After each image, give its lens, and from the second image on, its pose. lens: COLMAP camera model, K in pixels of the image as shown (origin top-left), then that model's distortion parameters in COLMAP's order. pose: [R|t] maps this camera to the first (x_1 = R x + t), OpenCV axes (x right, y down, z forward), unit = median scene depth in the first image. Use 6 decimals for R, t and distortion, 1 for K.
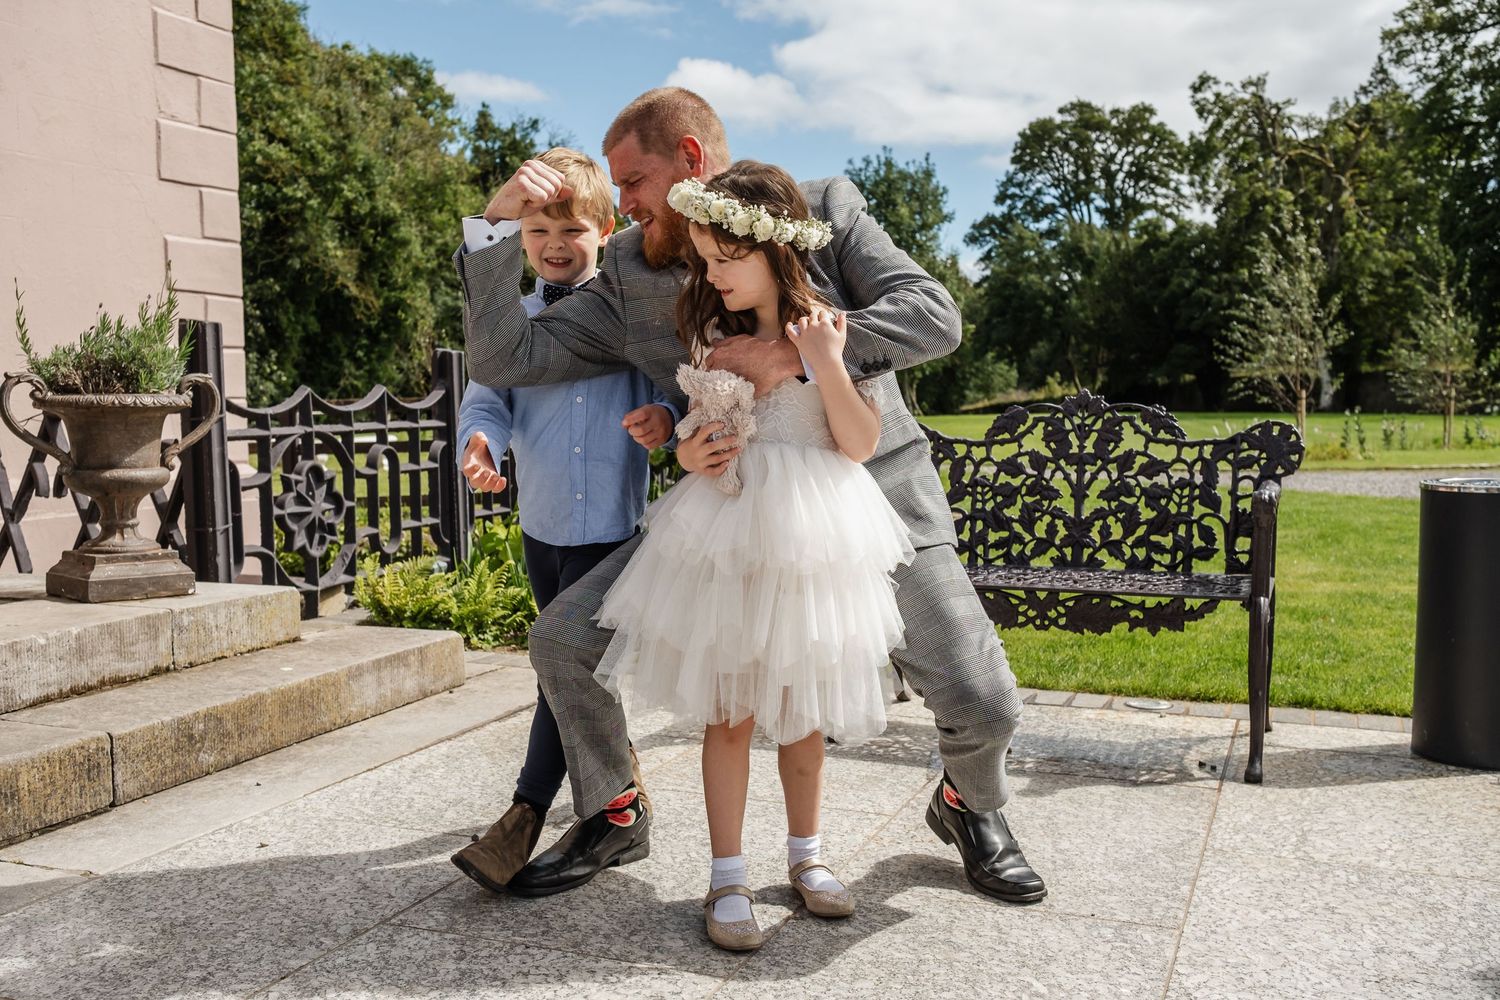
lens RADIAL K [[1476.7, 0, 748.6], [0, 1476.7, 518.6], [0, 0, 1]] dist [-0.012035, 0.030226]
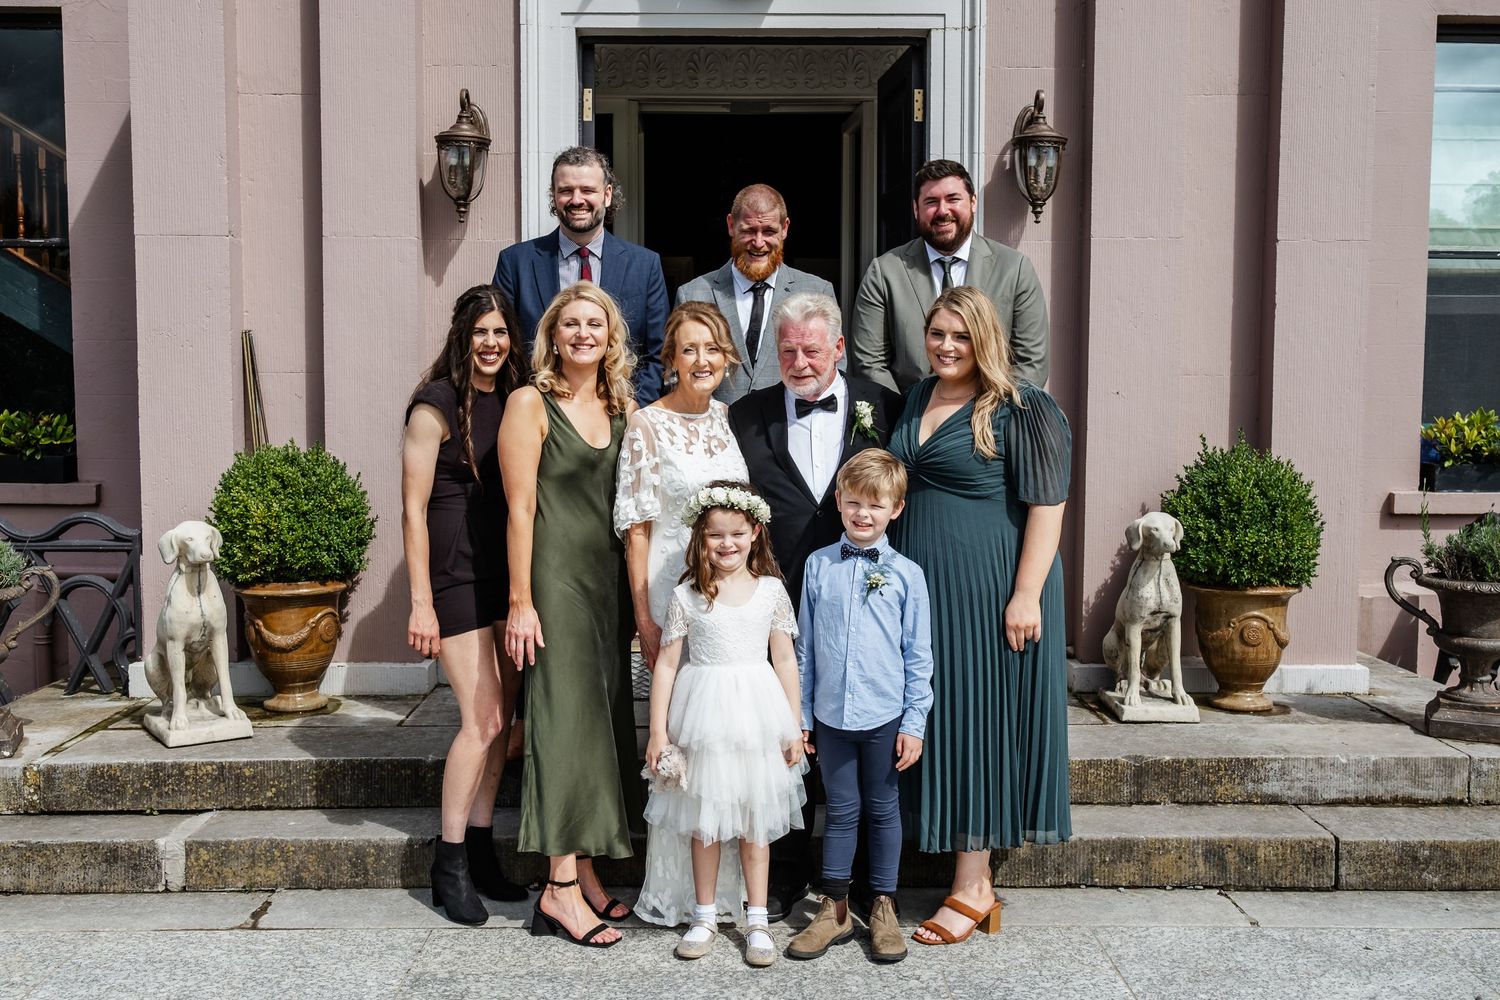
lens RADIAL K [[1544.1, 0, 758.2], [0, 1544.1, 518.9], [0, 0, 1]] dist [-0.002532, 0.041763]
pose [[0.374031, 0.093280, -0.922713, 0.683290], [-0.087824, 0.994020, 0.064888, -0.201984], [0.923248, 0.056766, 0.379987, -0.101047]]
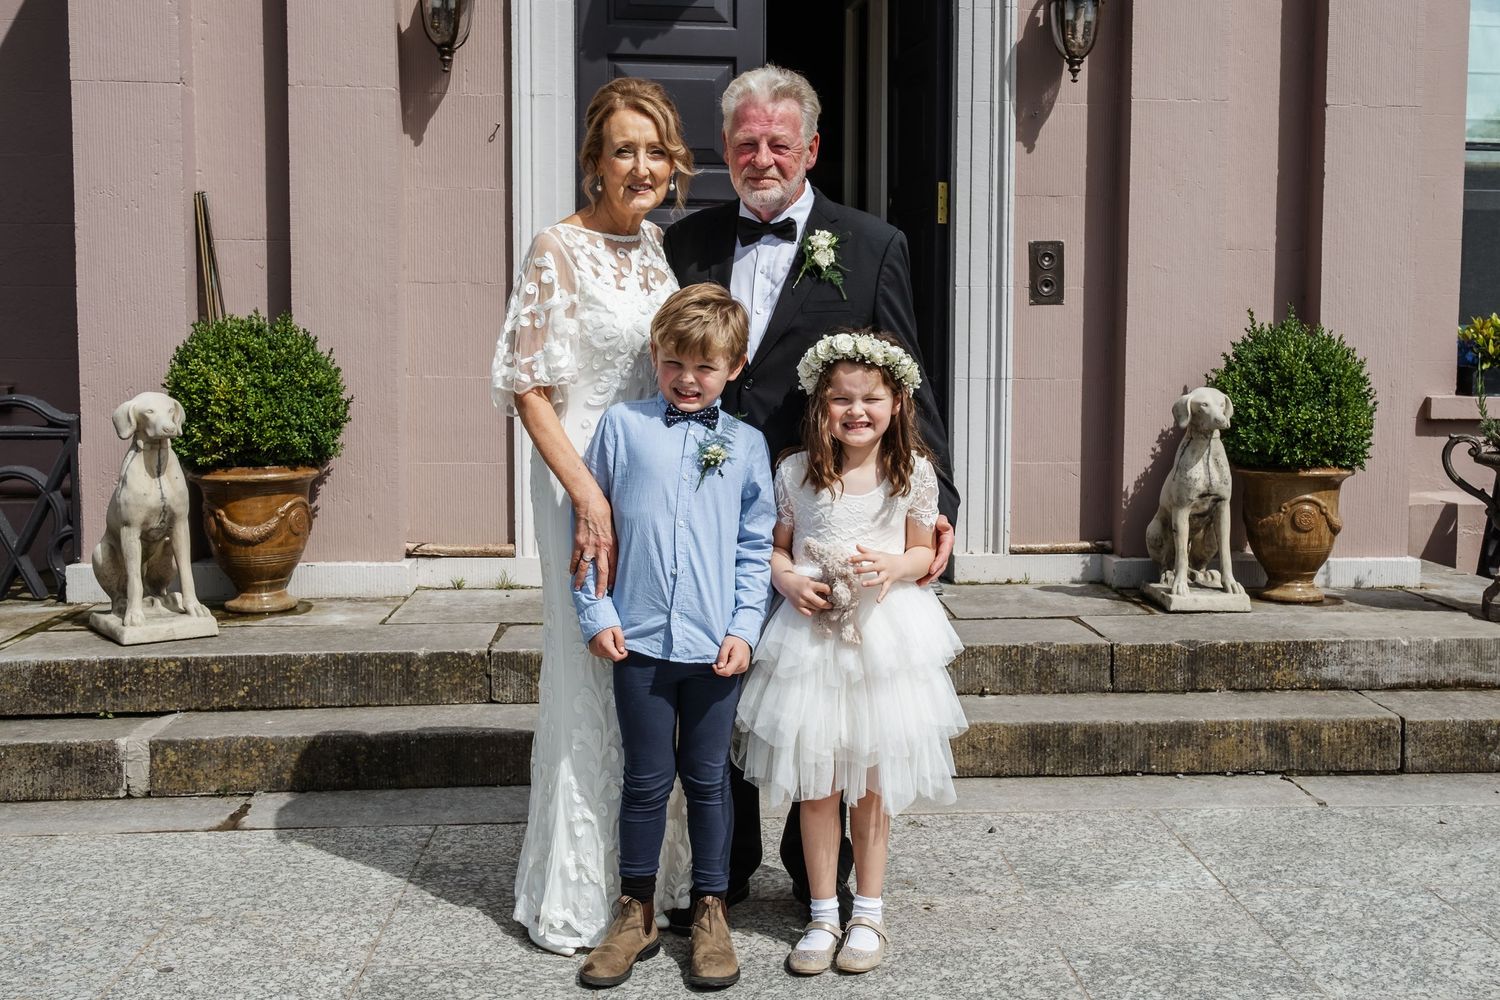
lens RADIAL K [[1688.0, 0, 845.0], [0, 1688.0, 490.0], [0, 0, 1]] dist [-0.010054, 0.057162]
pose [[0.444620, 0.094490, -0.890722, 0.671385], [-0.089066, 0.994156, 0.061004, -0.107025], [0.891280, 0.052209, 0.450437, -0.158085]]
